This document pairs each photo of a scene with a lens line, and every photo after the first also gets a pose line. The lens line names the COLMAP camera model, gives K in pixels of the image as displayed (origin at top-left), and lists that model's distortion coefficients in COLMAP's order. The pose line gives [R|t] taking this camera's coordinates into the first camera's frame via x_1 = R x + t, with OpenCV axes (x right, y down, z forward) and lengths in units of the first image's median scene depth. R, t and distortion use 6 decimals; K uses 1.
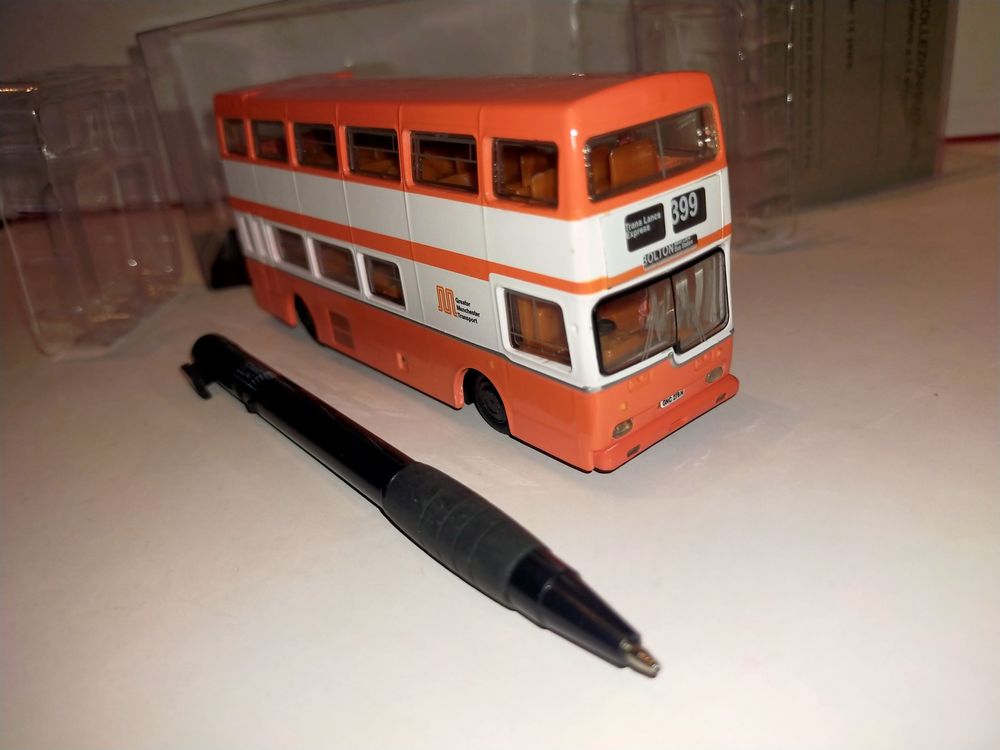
lens RADIAL K [[775.6, 0, 500.0], [0, 775.6, 375.0], [0, 0, 1]] dist [0.007743, -0.005956]
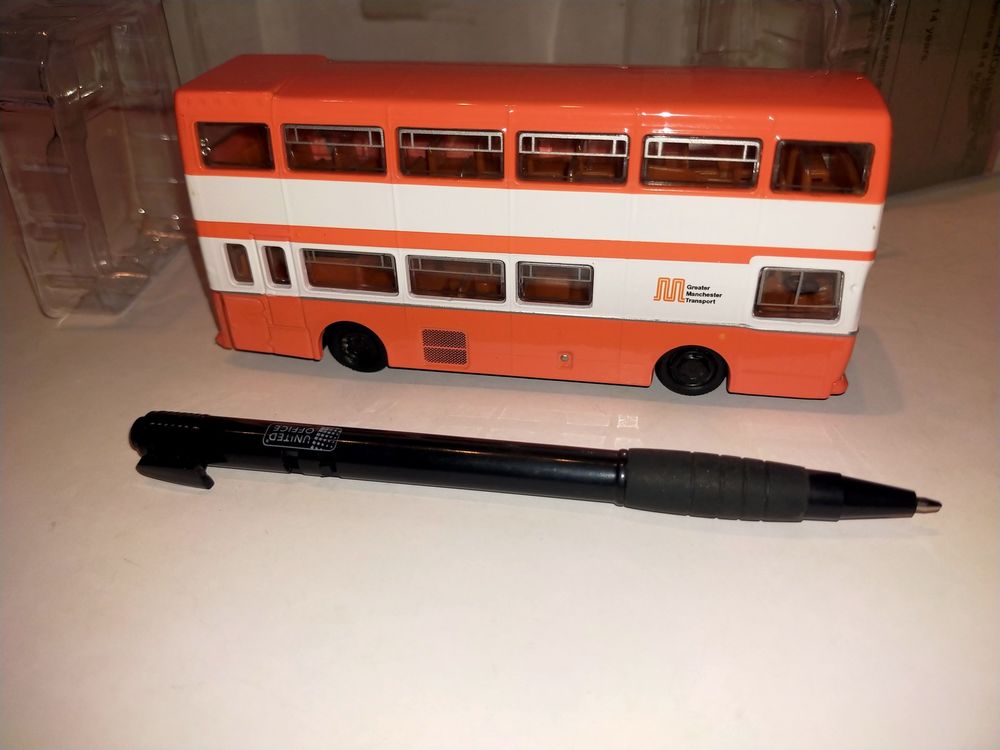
lens RADIAL K [[775.6, 0, 500.0], [0, 775.6, 375.0], [0, 0, 1]] dist [0.007743, -0.005956]
pose [[0.762863, -0.286923, 0.579410, -0.625888], [0.226315, 0.957947, 0.176404, -0.156823], [-0.605658, -0.003443, 0.795717, 0.208897]]
